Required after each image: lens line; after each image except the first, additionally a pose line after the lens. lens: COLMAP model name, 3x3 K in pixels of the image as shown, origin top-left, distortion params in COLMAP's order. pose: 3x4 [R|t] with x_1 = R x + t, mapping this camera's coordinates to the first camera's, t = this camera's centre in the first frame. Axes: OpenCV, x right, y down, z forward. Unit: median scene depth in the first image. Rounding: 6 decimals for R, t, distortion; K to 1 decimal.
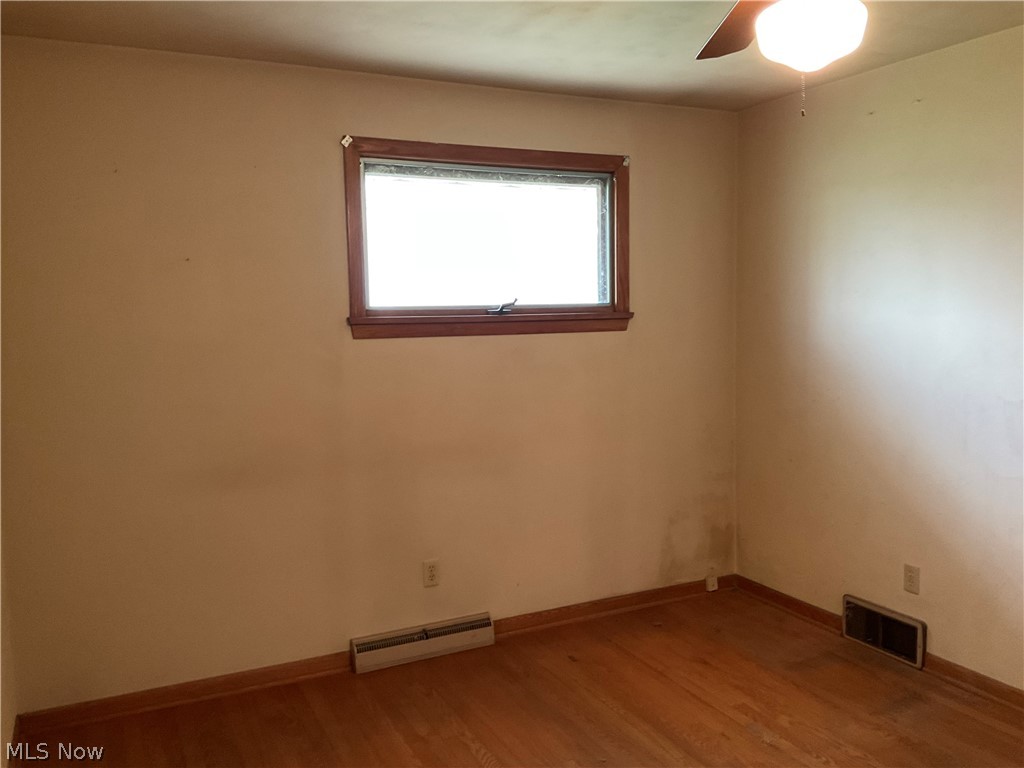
lens RADIAL K [[843.2, 0, 508.7], [0, 843.2, 377.8], [0, 0, 1]] dist [0.094954, -0.177719]
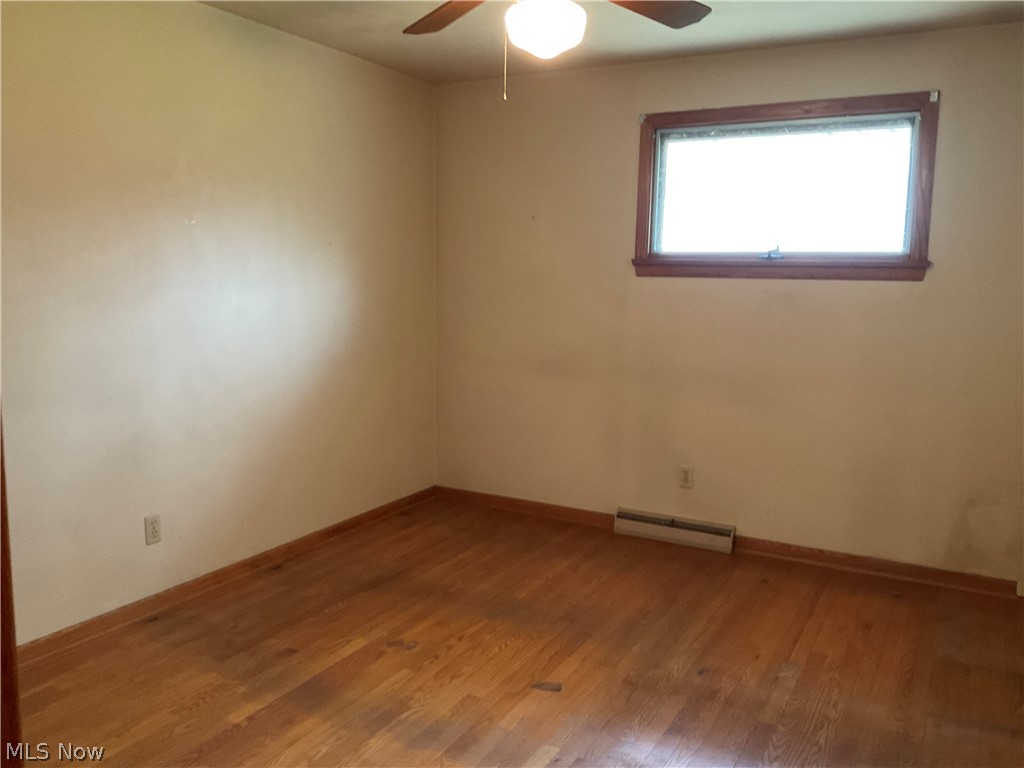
lens RADIAL K [[843.2, 0, 483.4], [0, 843.2, 380.5], [0, 0, 1]] dist [0.094954, -0.177719]
pose [[0.557225, 0.137001, -0.818982, 0.709791], [-0.091391, 0.990422, 0.103499, -0.001342], [0.825317, 0.017175, 0.564409, 0.088549]]
